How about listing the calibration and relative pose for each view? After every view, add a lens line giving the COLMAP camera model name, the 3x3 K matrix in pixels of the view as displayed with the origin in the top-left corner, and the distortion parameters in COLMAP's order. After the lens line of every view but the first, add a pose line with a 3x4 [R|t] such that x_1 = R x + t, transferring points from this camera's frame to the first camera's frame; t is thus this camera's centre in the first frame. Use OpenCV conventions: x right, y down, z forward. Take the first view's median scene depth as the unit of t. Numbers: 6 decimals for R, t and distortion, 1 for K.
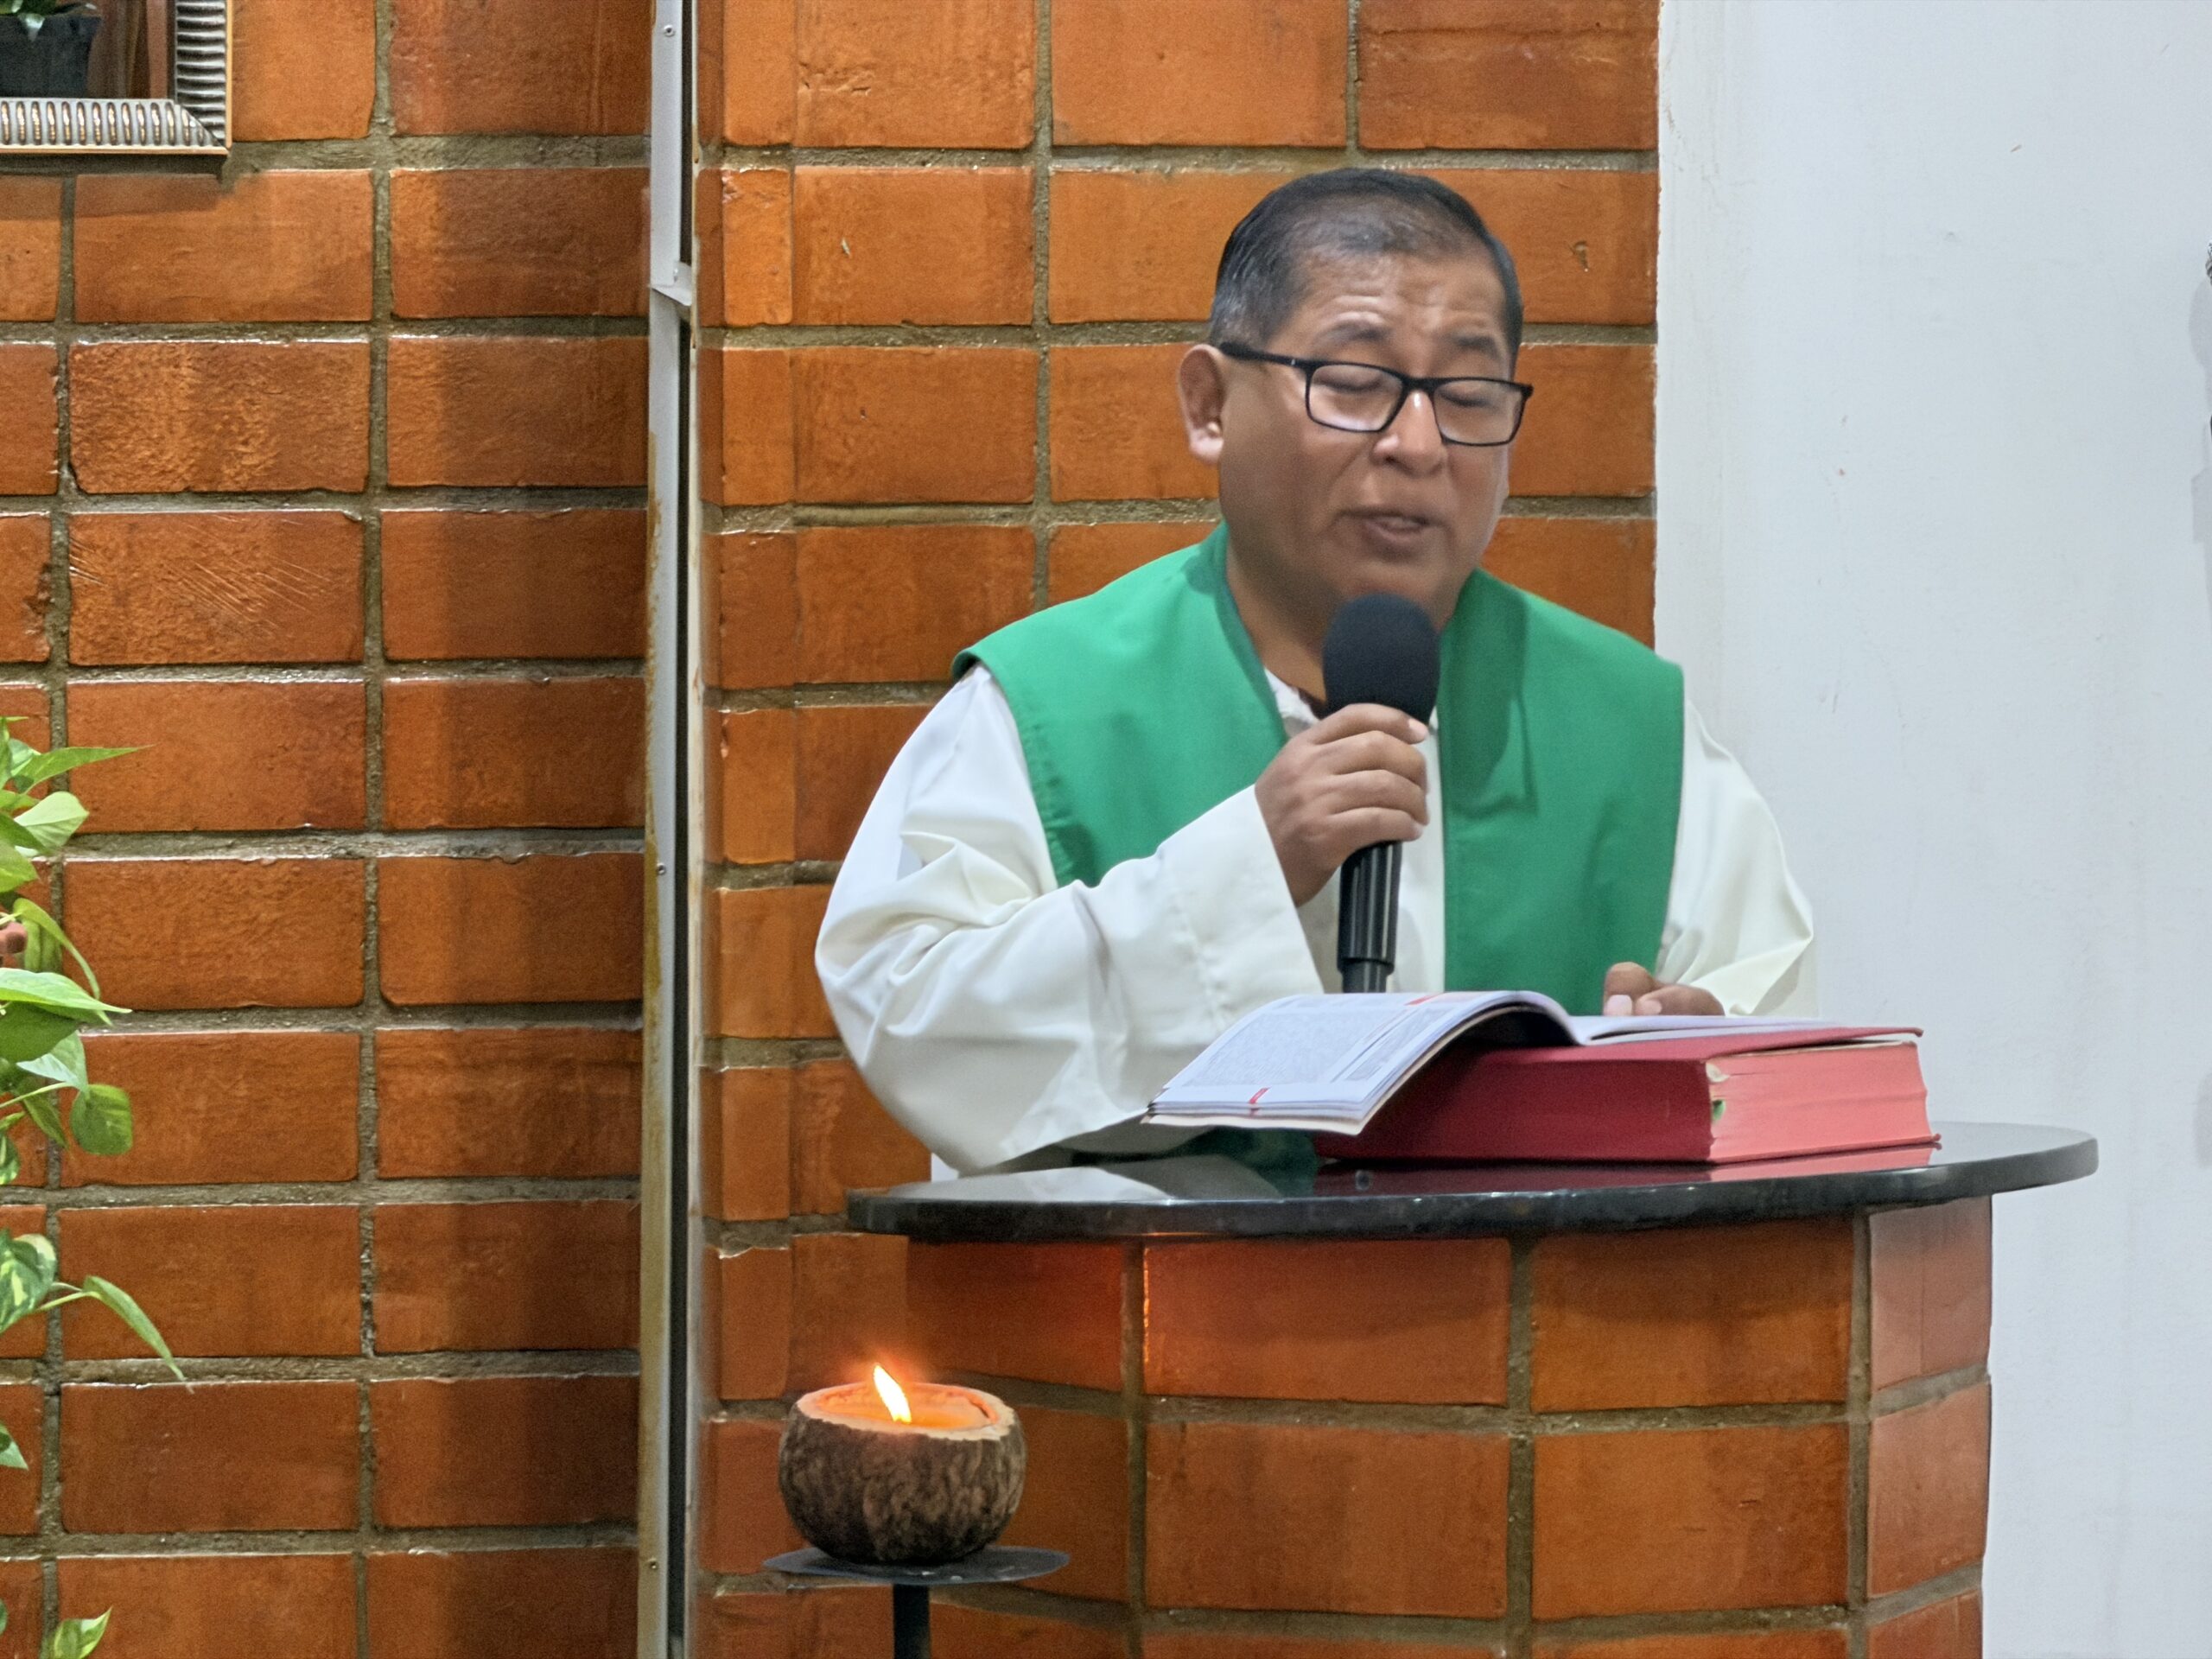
lens RADIAL K [[12888.9, 0, 1105.9], [0, 12888.9, 829.6], [0, 0, 1]] dist [-0.356435, 0.000000]
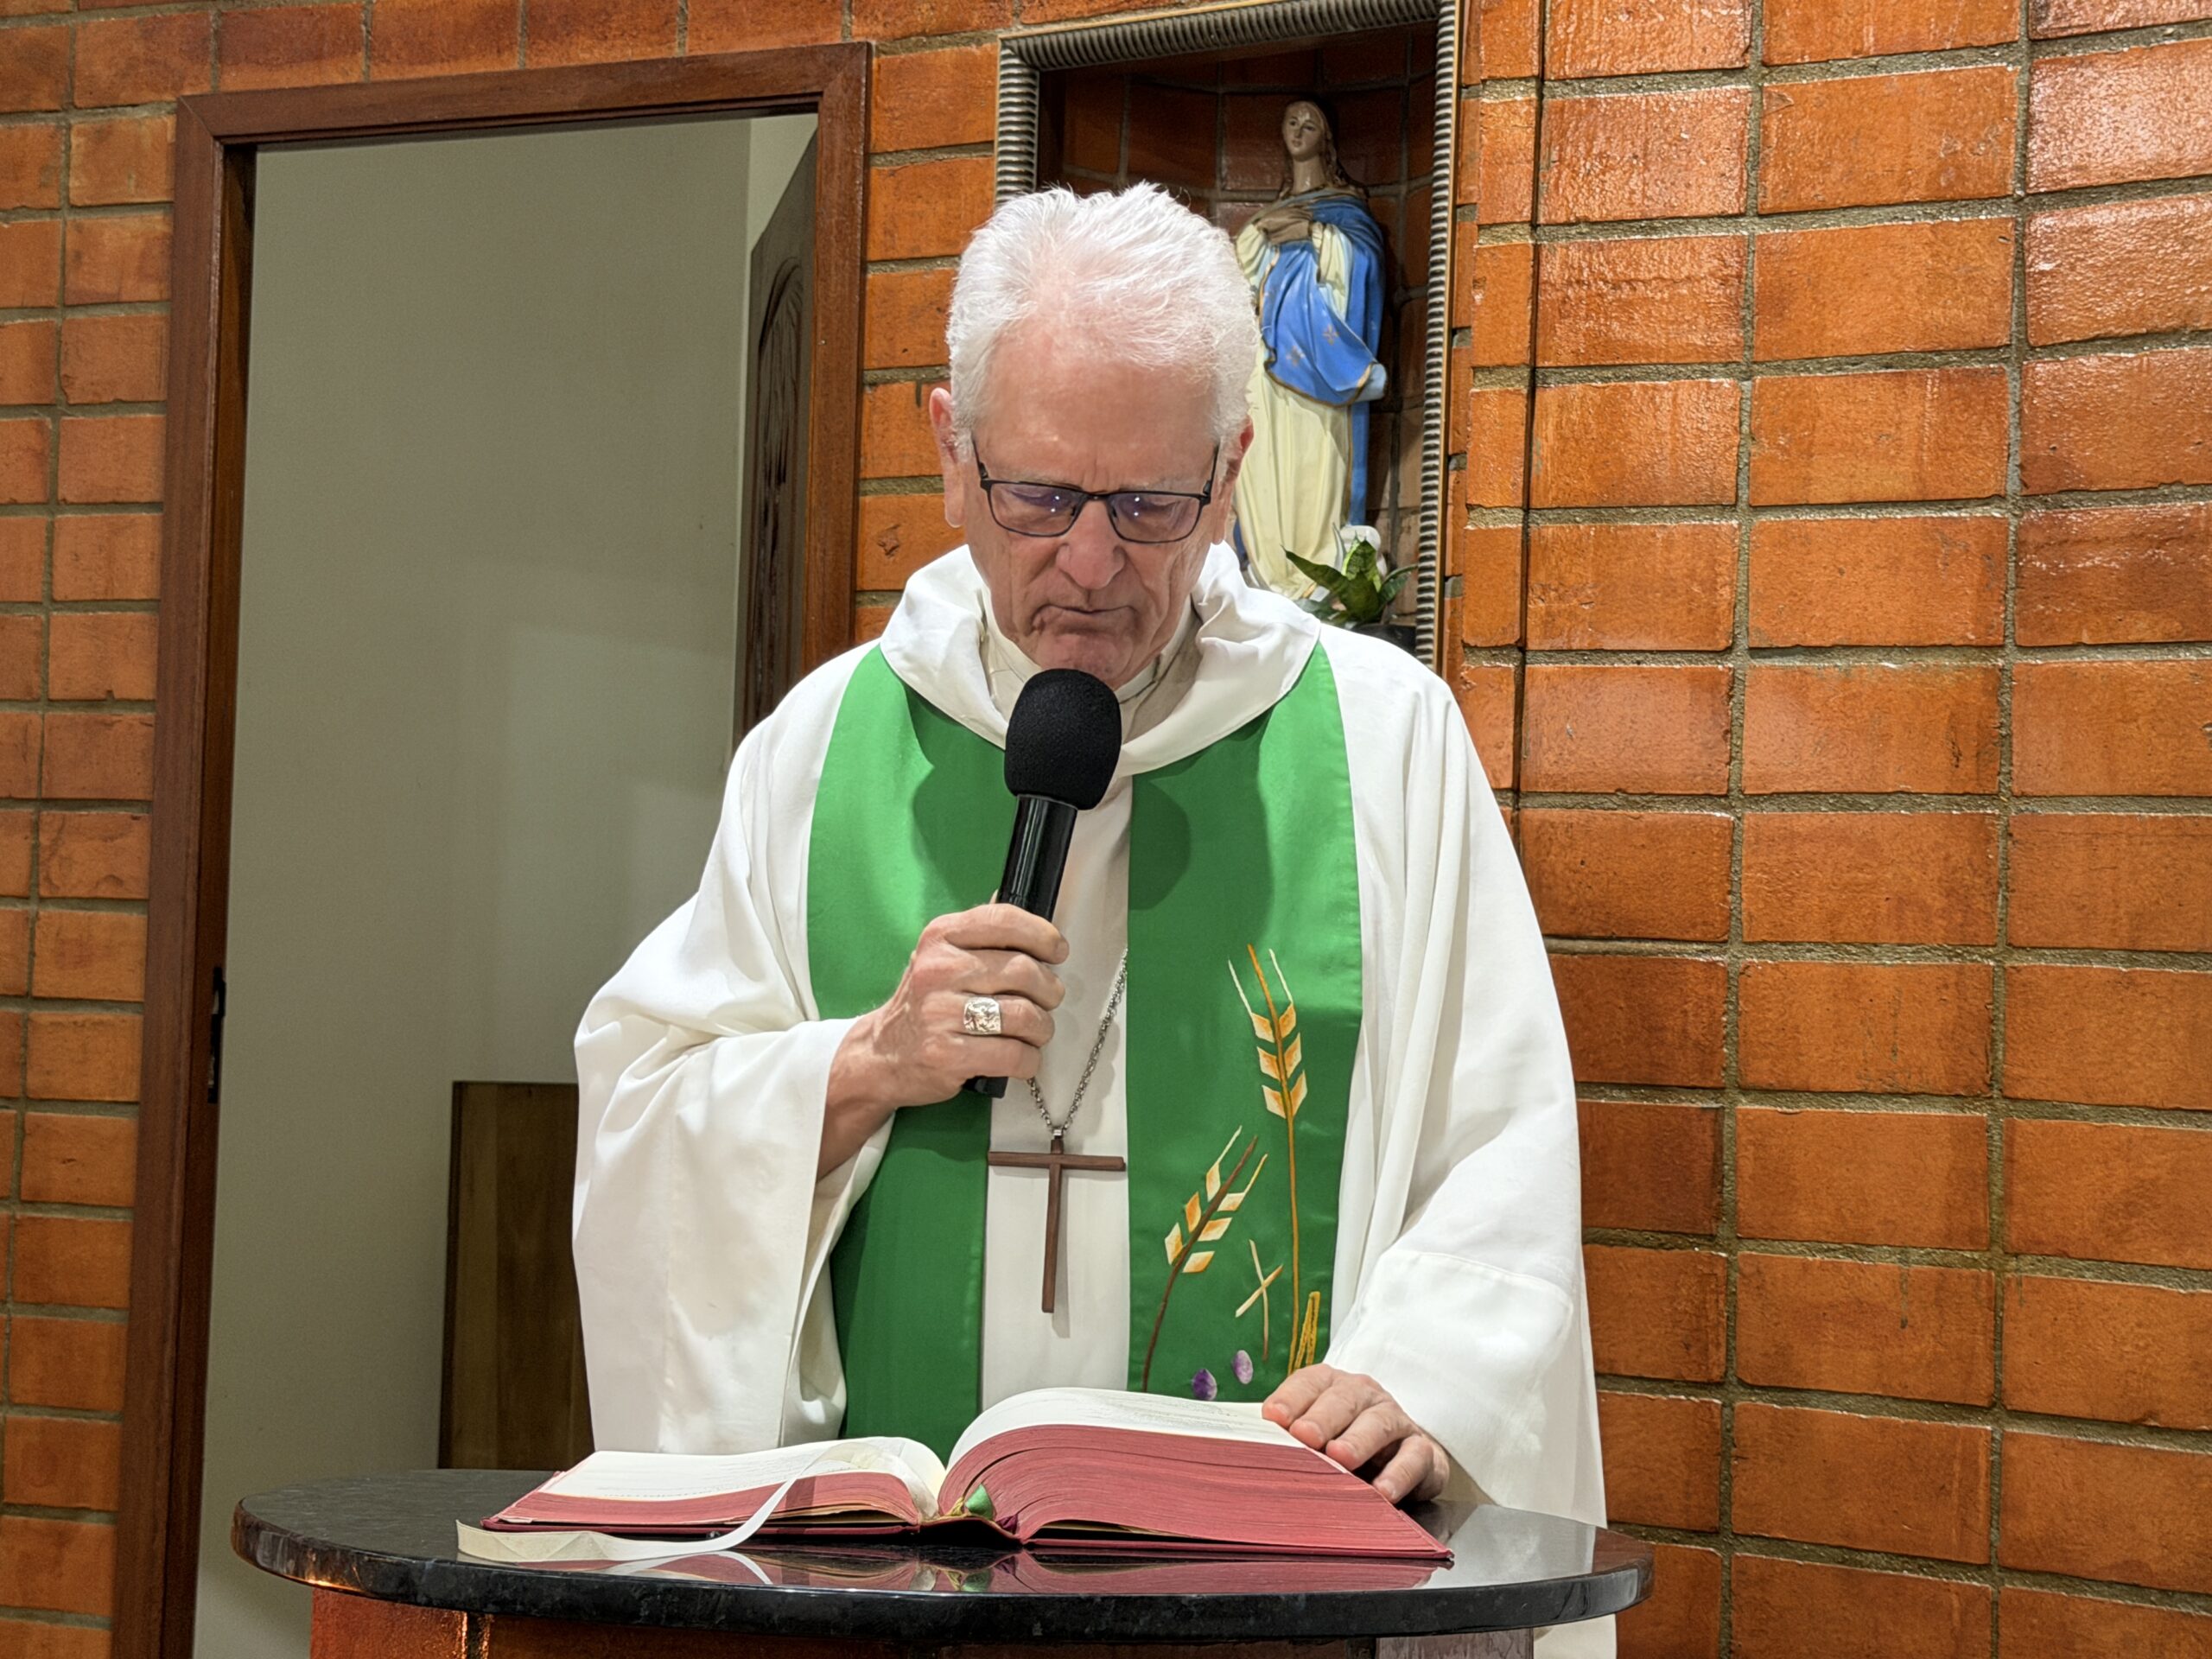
lens RADIAL K [[3568.4, 0, 1106.2], [0, 3568.4, 830.5], [0, 0, 1]] dist [0.008264, 0.000000]
pose [[0.663127, -0.010837, -0.748428, 0.207381], [-0.082712, 0.992711, -0.087659, -0.001481], [0.743923, 0.120034, 0.657397, 0.735467]]
